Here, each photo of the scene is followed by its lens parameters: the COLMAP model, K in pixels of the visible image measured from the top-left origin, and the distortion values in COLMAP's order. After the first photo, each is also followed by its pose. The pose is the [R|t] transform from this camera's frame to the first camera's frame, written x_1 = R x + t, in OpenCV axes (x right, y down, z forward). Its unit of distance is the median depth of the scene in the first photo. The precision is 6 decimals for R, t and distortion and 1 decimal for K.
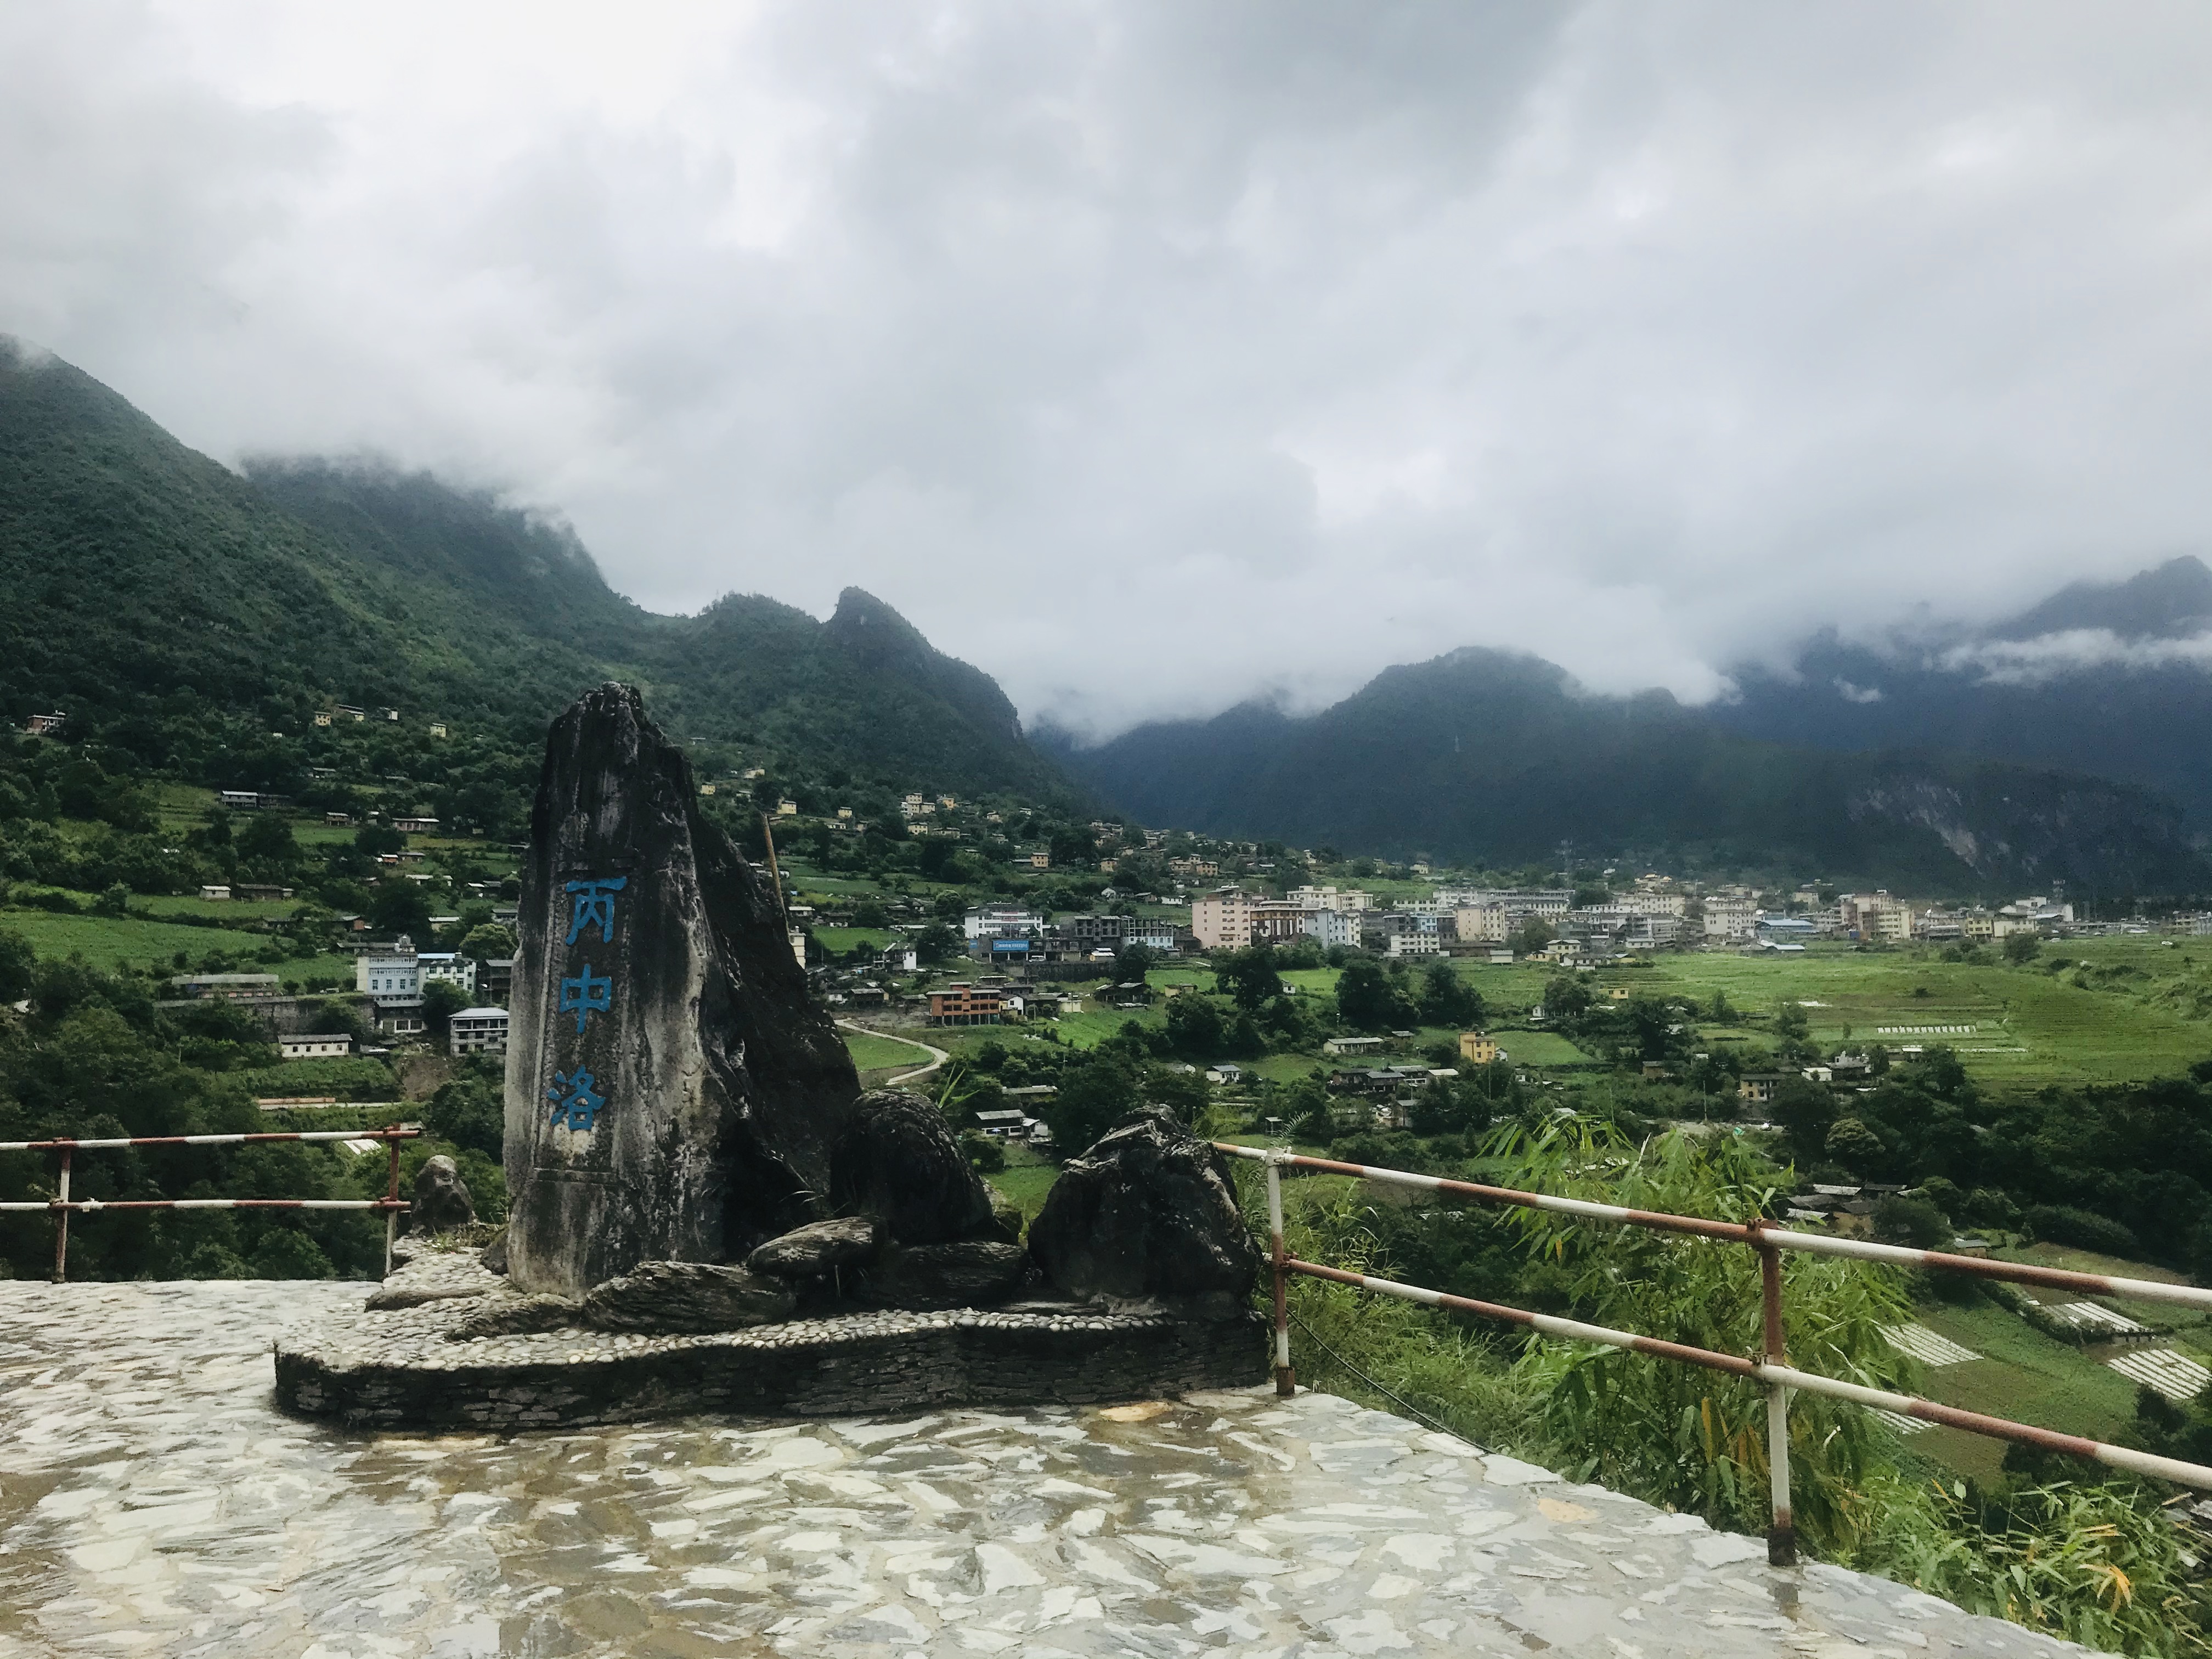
lens RADIAL K [[1841.3, 0, 1101.0], [0, 1841.3, 804.7], [0, 0, 1]] dist [0.000894, 0.048124]
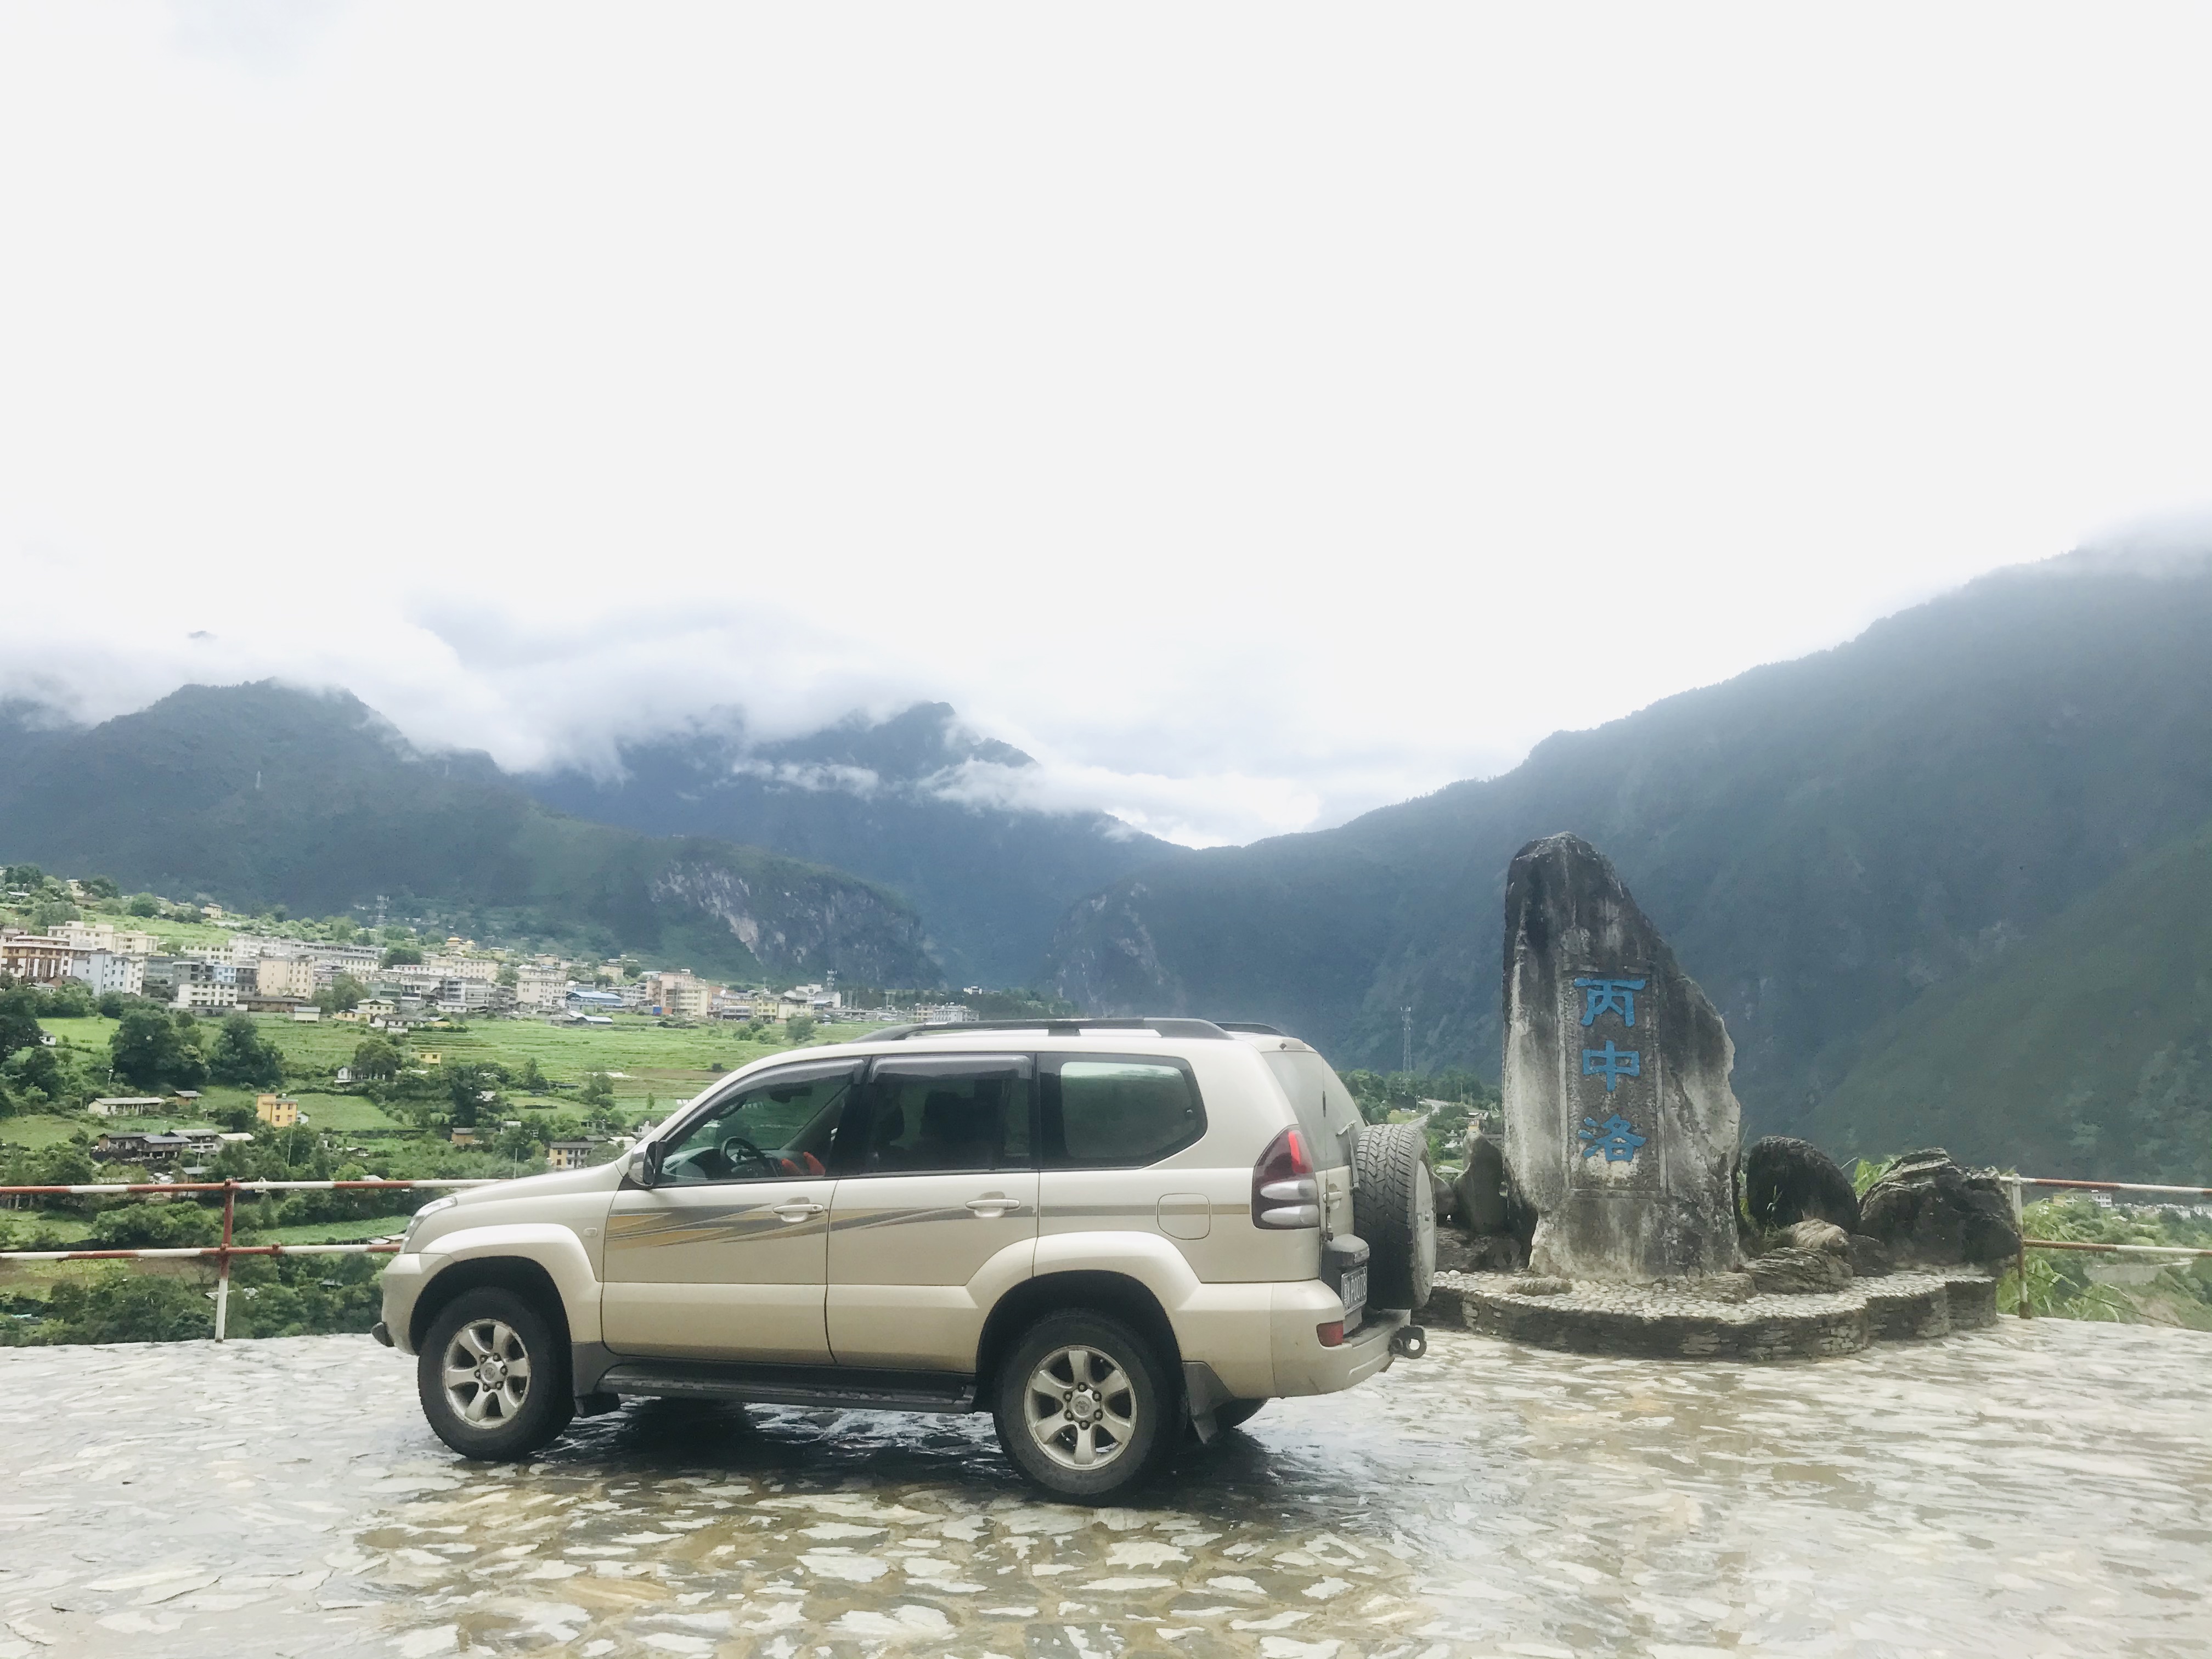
lens RADIAL K [[1841.3, 0, 1101.0], [0, 1841.3, 804.7], [0, 0, 1]] dist [0.000894, 0.048124]
pose [[0.801363, 0.119379, 0.586145, -1.424978], [-0.098260, 0.992844, -0.067872, 0.042138], [-0.590053, -0.003205, 0.807359, 0.108794]]
